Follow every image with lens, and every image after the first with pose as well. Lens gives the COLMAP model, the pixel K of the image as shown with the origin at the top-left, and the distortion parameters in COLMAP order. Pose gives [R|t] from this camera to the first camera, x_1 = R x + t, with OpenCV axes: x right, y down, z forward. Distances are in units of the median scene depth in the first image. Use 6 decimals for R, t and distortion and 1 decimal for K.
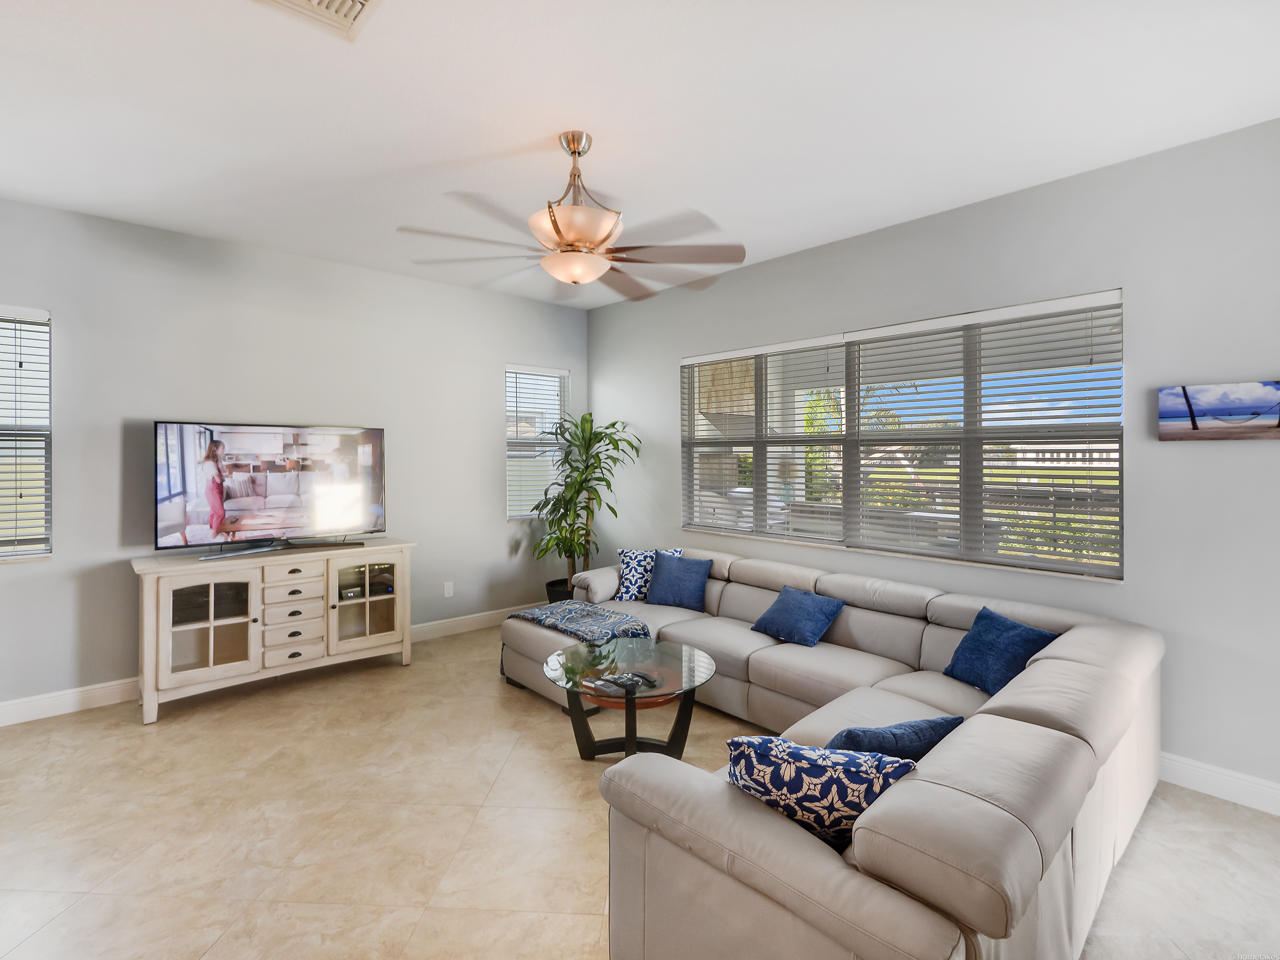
lens RADIAL K [[614.9, 0, 639.2], [0, 614.9, 471.1], [0, 0, 1]] dist [0.000895, -0.000209]
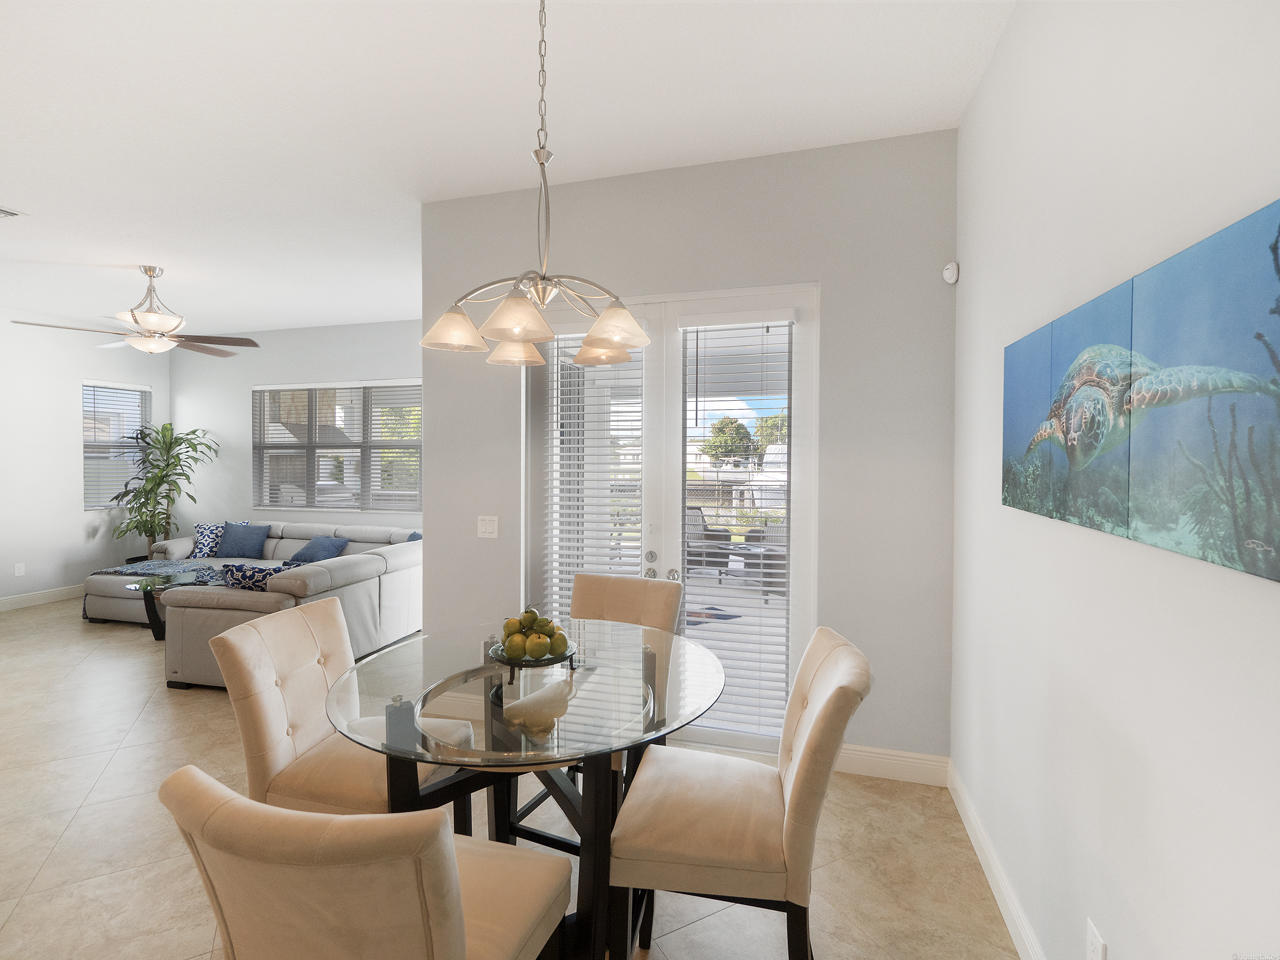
lens RADIAL K [[614.9, 0, 636.3], [0, 614.9, 460.5], [0, 0, 1]] dist [0.000895, -0.000209]
pose [[0.853938, -0.001604, 0.520373, 0.084290], [0.014582, 0.999676, -0.020848, 0.025978], [-0.520171, 0.025391, 0.853685, -0.616278]]
